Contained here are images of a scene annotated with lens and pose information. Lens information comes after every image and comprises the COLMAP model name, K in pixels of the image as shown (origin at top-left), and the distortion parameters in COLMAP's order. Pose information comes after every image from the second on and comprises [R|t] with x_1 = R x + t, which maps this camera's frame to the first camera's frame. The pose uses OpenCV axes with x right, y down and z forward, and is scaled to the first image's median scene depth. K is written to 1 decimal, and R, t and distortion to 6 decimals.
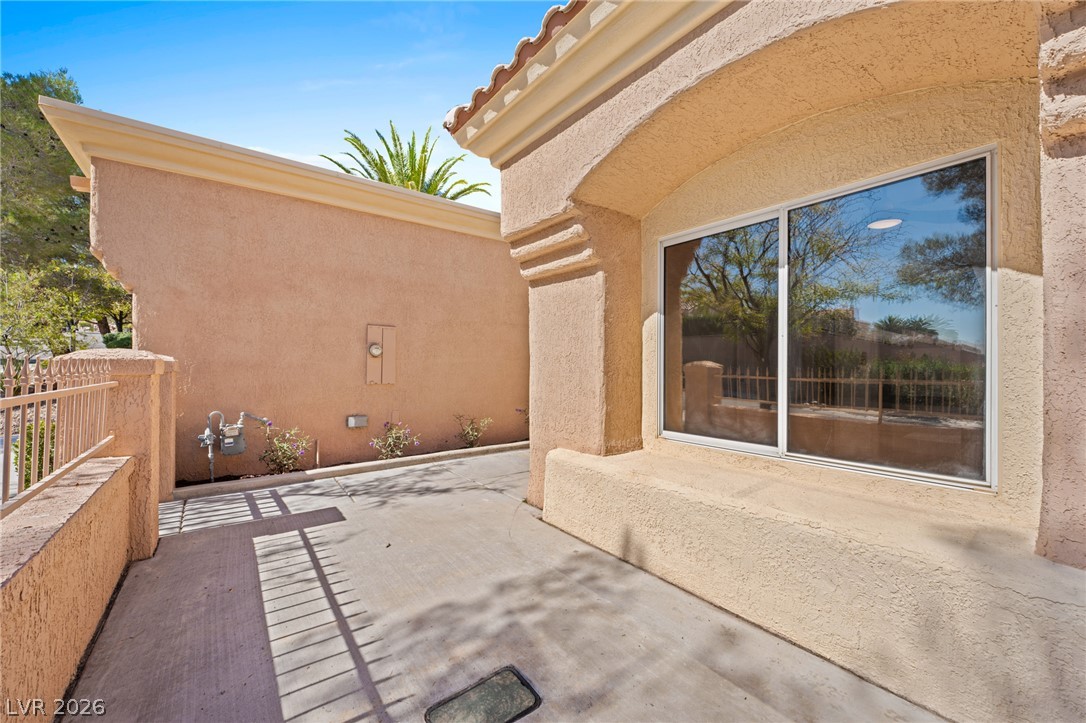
lens RADIAL K [[435.0, 0, 541.0], [0, 435.0, 358.8], [0, 0, 1]] dist [0.001648, -0.000068]
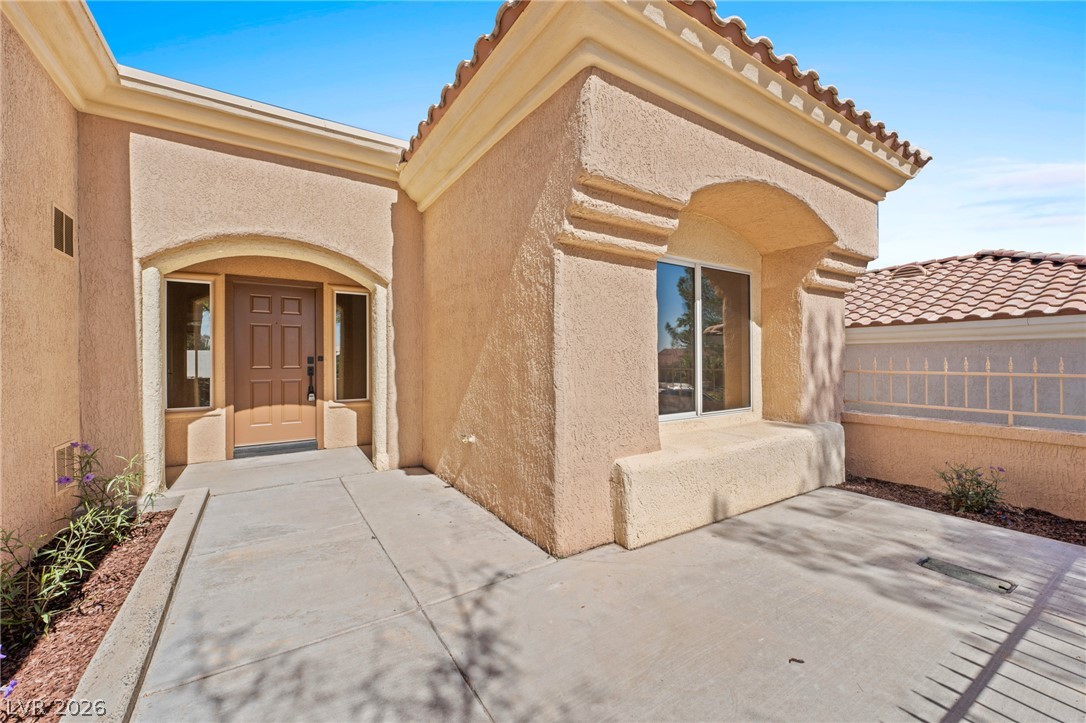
lens RADIAL K [[434.3, 0, 543.8], [0, 434.3, 354.1], [0, 0, 1]] dist [0.001320, 0.000273]
pose [[0.057381, 0.005768, 0.998336, -1.085668], [-0.014283, 0.999886, -0.004956, 0.008363], [-0.998250, -0.013975, 0.057456, 1.465095]]
